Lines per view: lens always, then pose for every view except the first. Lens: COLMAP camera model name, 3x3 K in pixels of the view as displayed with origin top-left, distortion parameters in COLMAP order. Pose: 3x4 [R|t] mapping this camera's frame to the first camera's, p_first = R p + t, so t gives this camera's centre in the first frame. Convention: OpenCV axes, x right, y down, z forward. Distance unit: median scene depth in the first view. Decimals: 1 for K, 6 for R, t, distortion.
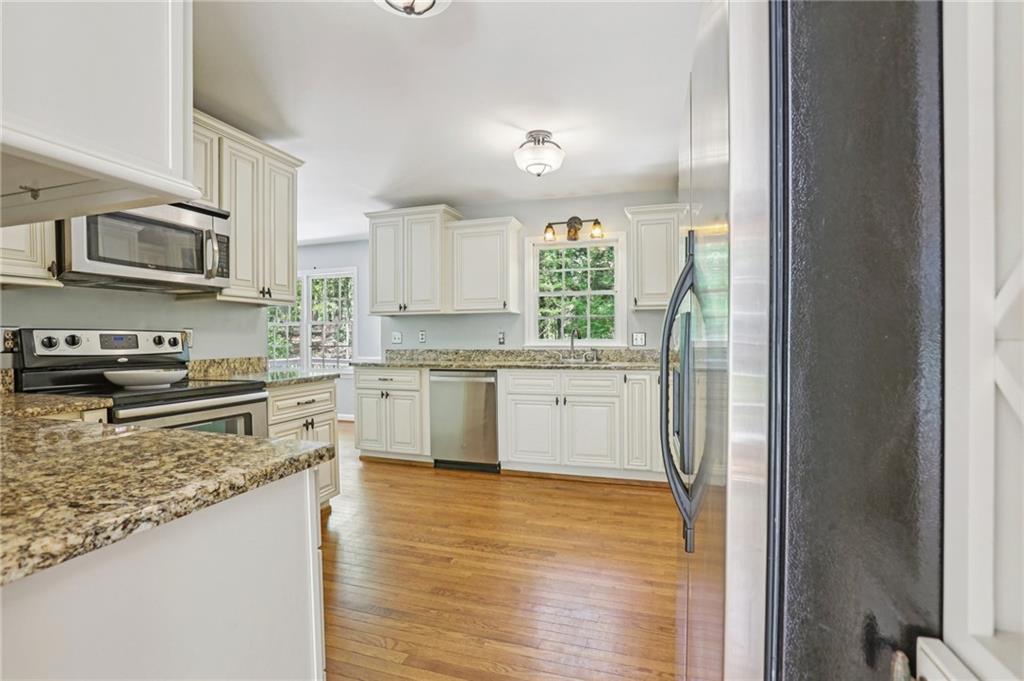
lens RADIAL K [[476.2, 0, 497.2], [0, 476.2, 339.7], [0, 0, 1]] dist [-0.040805, 0.010997]
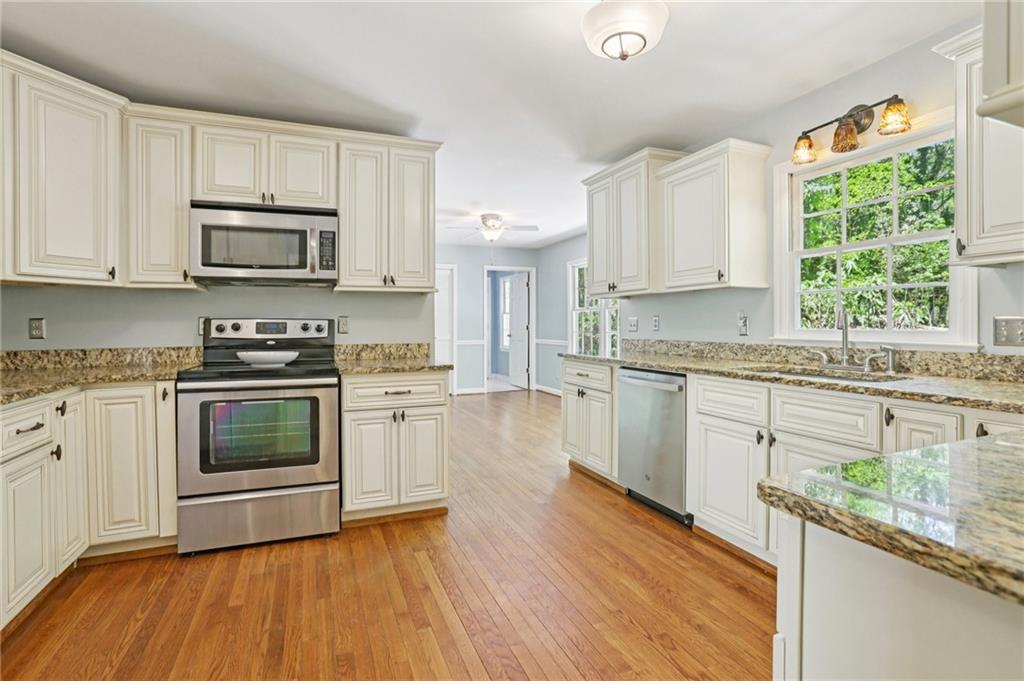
lens RADIAL K [[476.2, 0, 506.5], [0, 476.2, 323.0], [0, 0, 1]] dist [-0.040805, 0.010997]
pose [[0.660024, 0.002707, -0.751240, 0.327738], [-0.004465, 0.999990, -0.000320, -0.006945], [0.751231, 0.003565, 0.660029, 0.371472]]
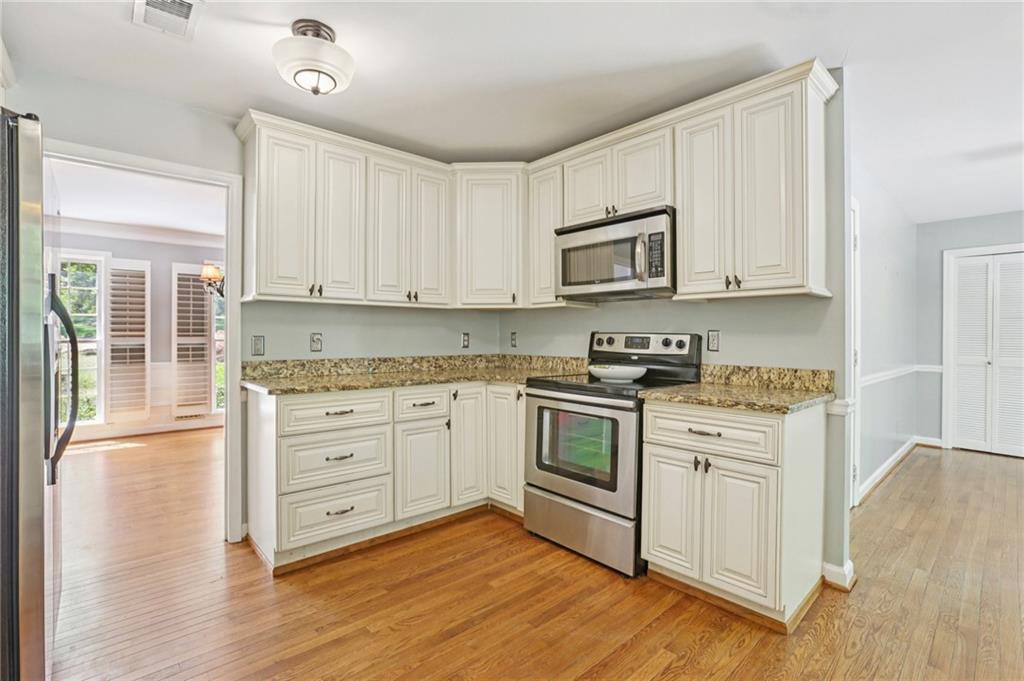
lens RADIAL K [[476.2, 0, 510.4], [0, 476.2, 337.4], [0, 0, 1]] dist [-0.040805, 0.010997]
pose [[-0.480891, 0.006107, -0.876759, 0.255691], [-0.008961, 0.999889, 0.011880, -0.012299], [0.876734, 0.013569, -0.480783, 0.762261]]
